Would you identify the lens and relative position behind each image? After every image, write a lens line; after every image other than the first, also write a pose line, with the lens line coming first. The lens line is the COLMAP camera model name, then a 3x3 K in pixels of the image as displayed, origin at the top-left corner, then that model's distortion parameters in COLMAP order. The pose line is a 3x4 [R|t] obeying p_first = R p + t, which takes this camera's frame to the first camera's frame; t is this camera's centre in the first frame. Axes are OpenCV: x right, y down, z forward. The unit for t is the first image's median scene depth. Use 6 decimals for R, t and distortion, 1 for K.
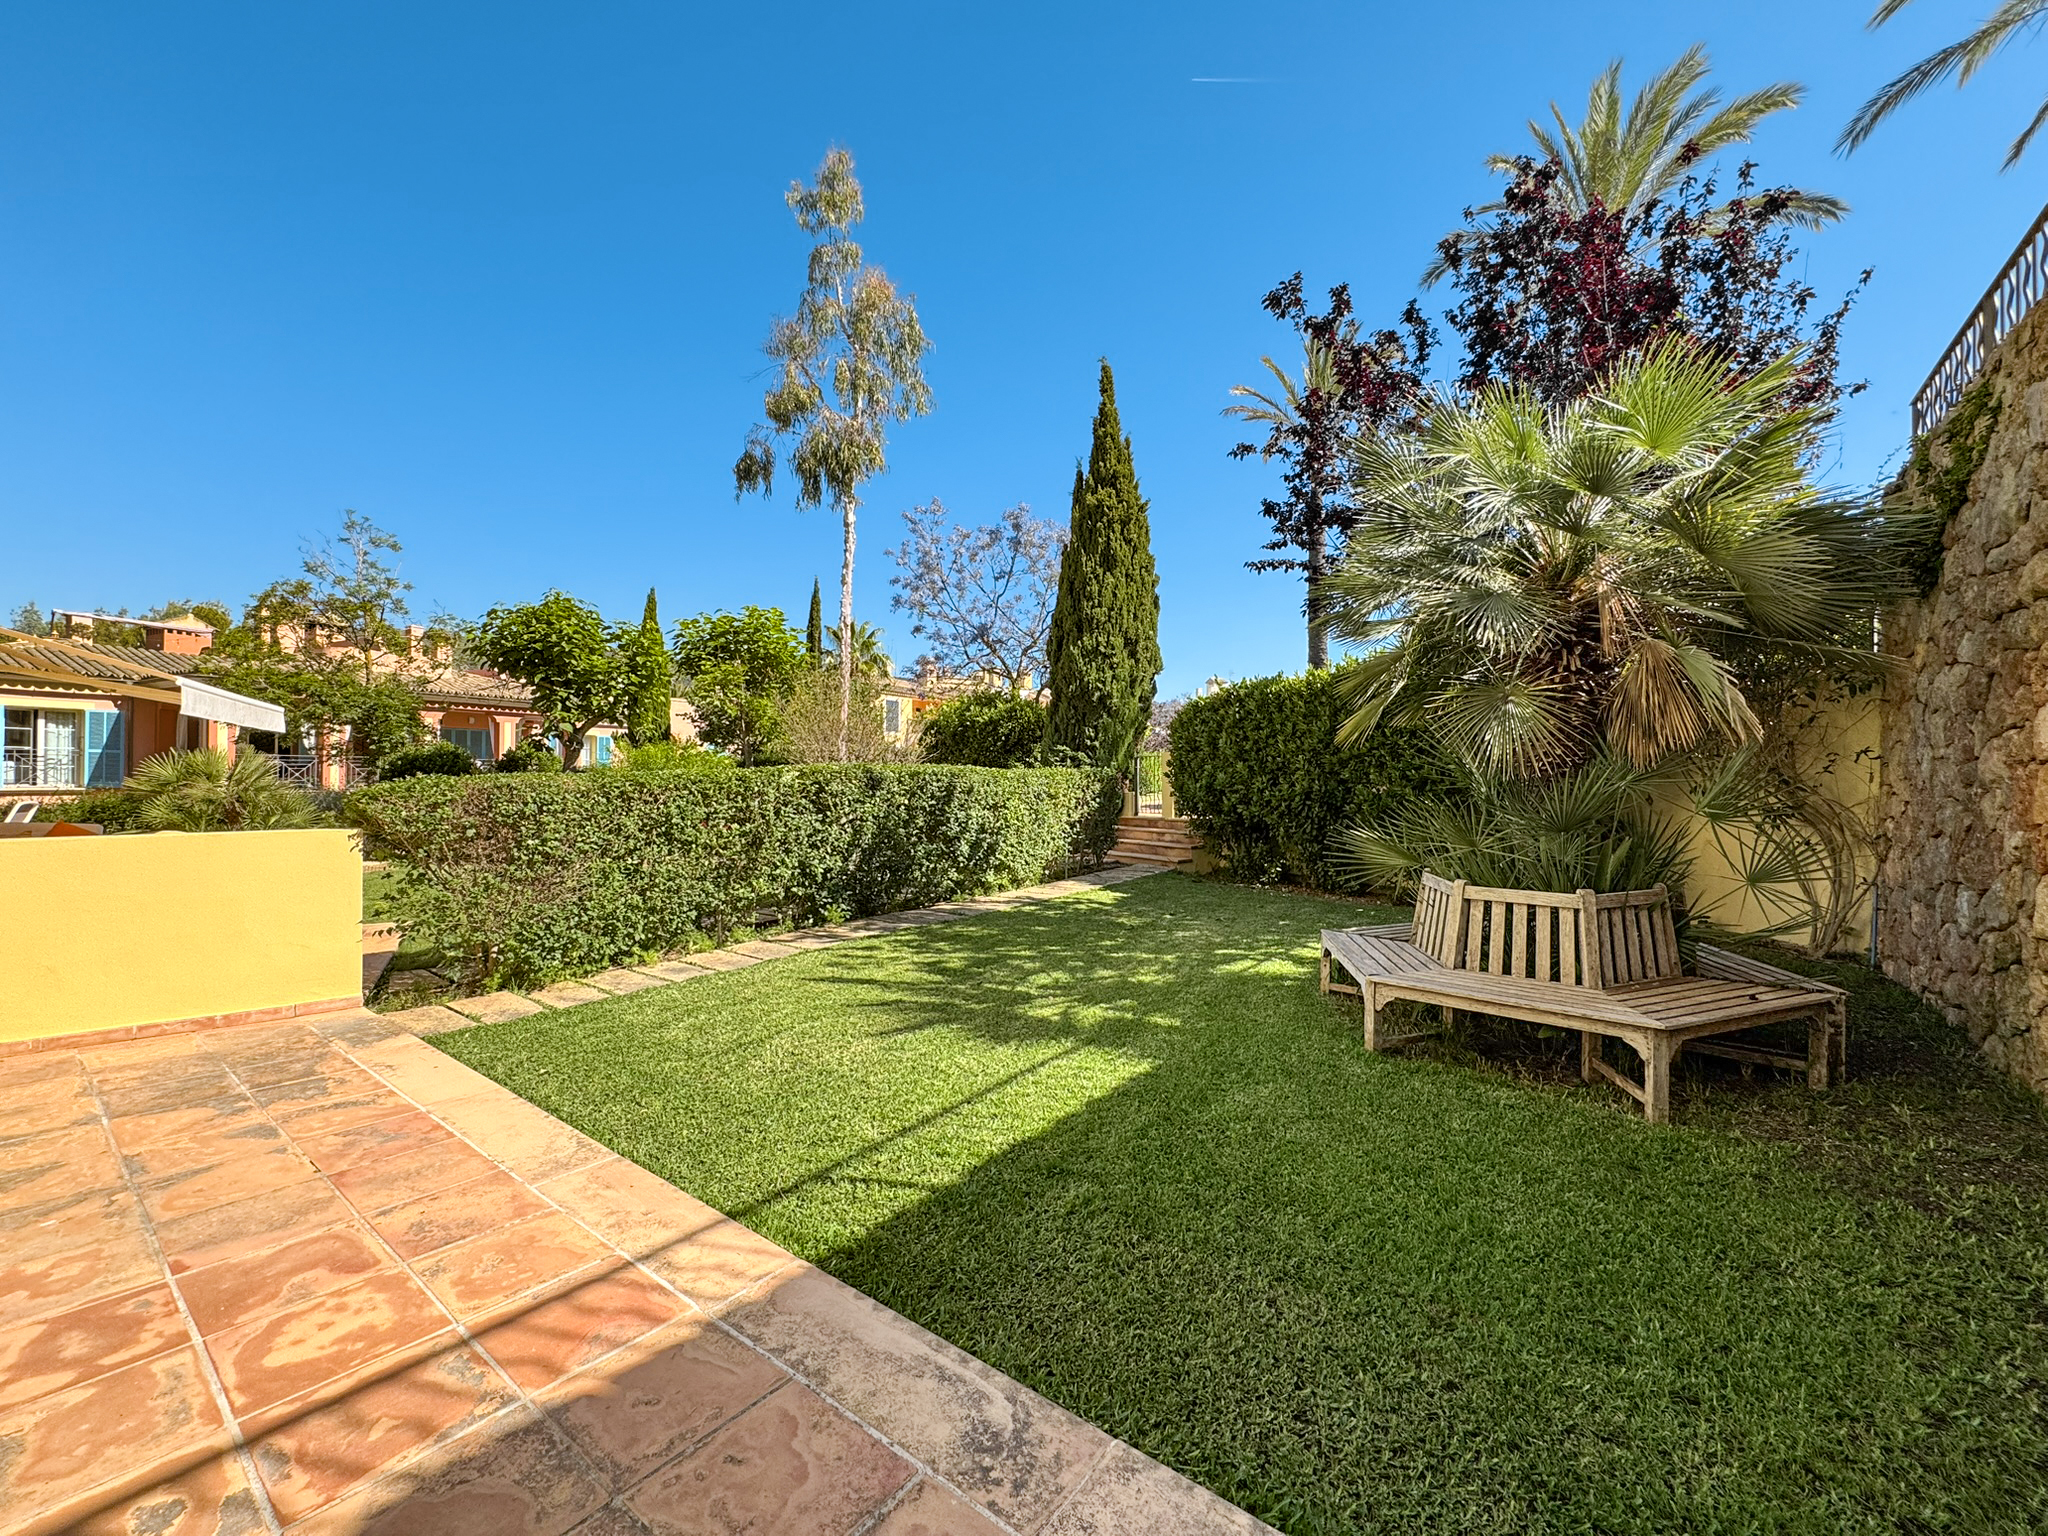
lens RADIAL K [[817.9, 0, 1033.0], [0, 817.9, 772.6], [0, 0, 1]] dist [-0.006803, 0.000079]
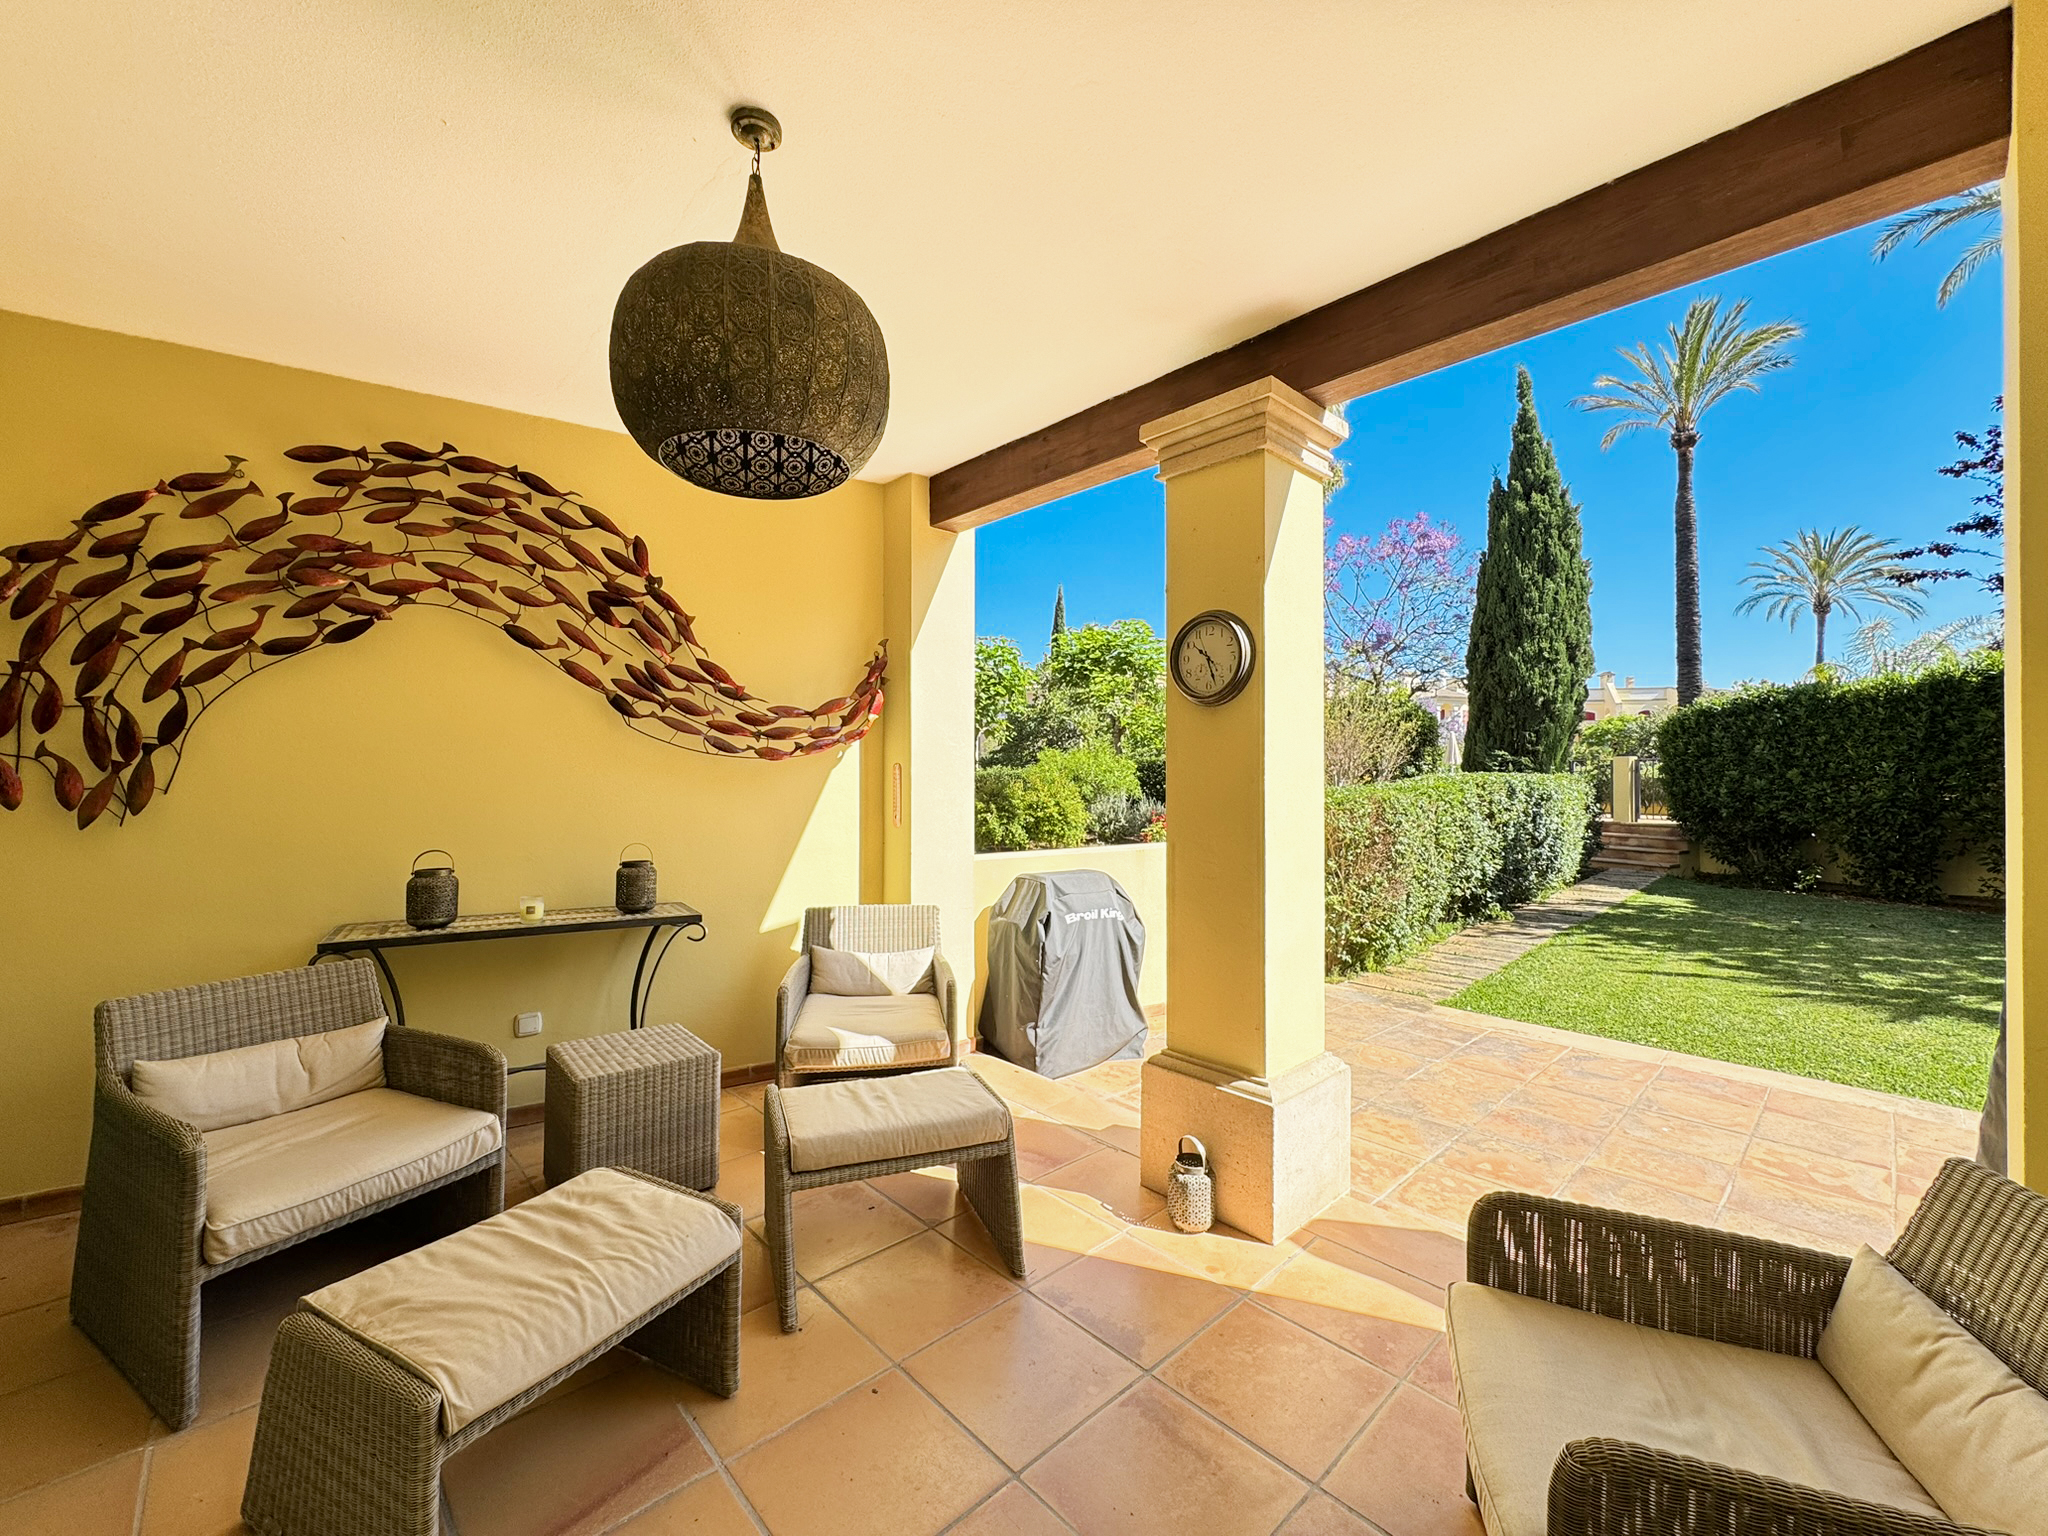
lens RADIAL K [[817.9, 0, 1024.0], [0, 817.9, 772.1], [0, 0, 1]] dist [-0.006803, 0.000079]
pose [[0.986676, -0.002179, -0.162685, -0.385521], [0.002572, 0.999994, 0.002205, -0.009866], [0.162680, -0.002594, 0.986676, -0.098240]]
